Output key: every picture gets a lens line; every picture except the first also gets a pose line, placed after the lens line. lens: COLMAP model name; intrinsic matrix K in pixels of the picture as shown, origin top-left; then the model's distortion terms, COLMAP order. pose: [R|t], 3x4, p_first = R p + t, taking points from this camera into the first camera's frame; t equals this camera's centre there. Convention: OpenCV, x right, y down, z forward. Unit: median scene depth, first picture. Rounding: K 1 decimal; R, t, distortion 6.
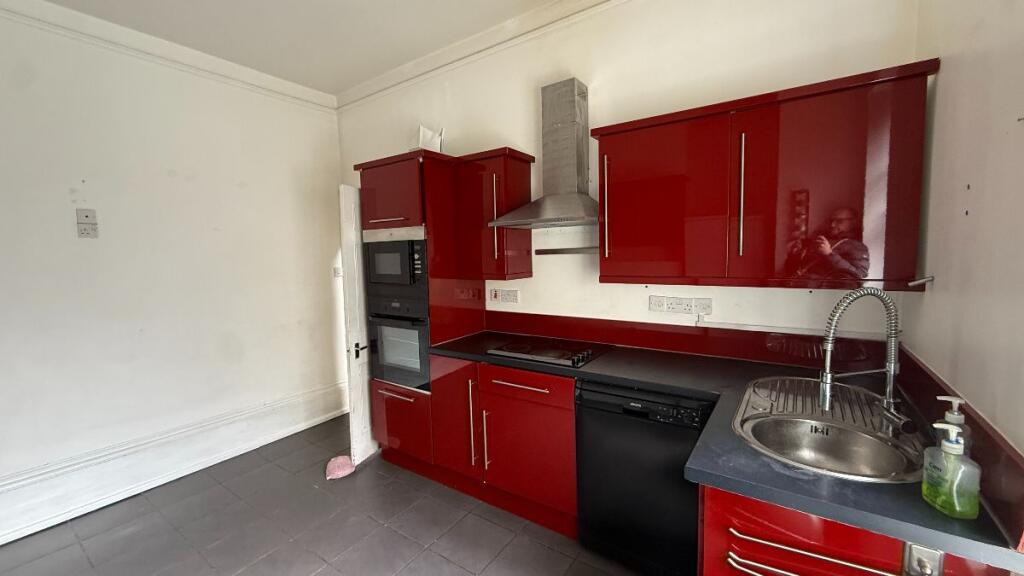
lens RADIAL K [[407.5, 0, 507.9], [0, 407.5, 285.9], [0, 0, 1]] dist [0.000585, 0.000146]
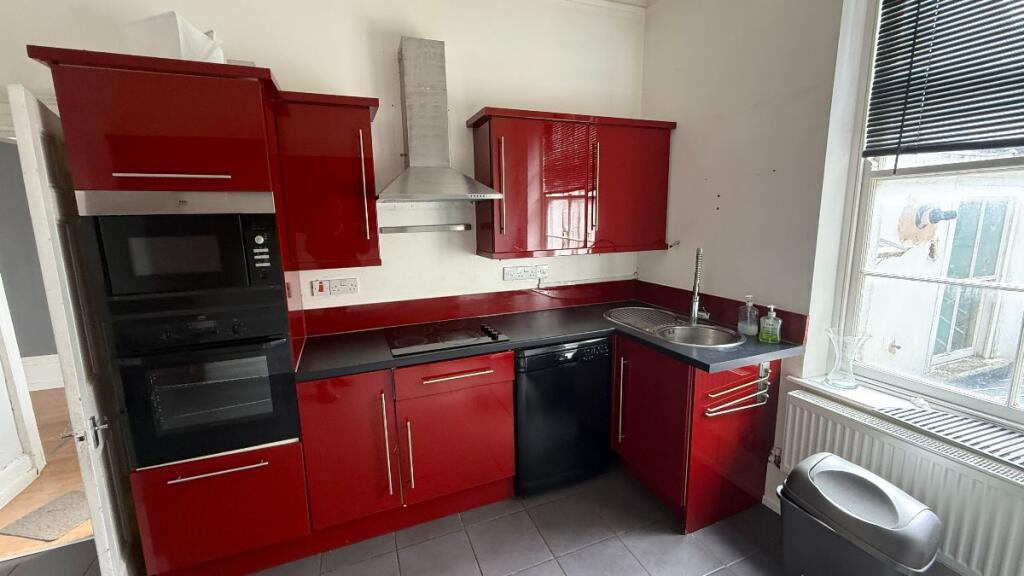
lens RADIAL K [[407.5, 0, 507.9], [0, 407.5, 285.9], [0, 0, 1]] dist [0.000585, 0.000146]
pose [[0.553708, -0.127912, 0.822828, -0.530930], [0.079363, 0.991740, 0.100764, -0.034909], [-0.828920, 0.009508, 0.559286, 0.321059]]
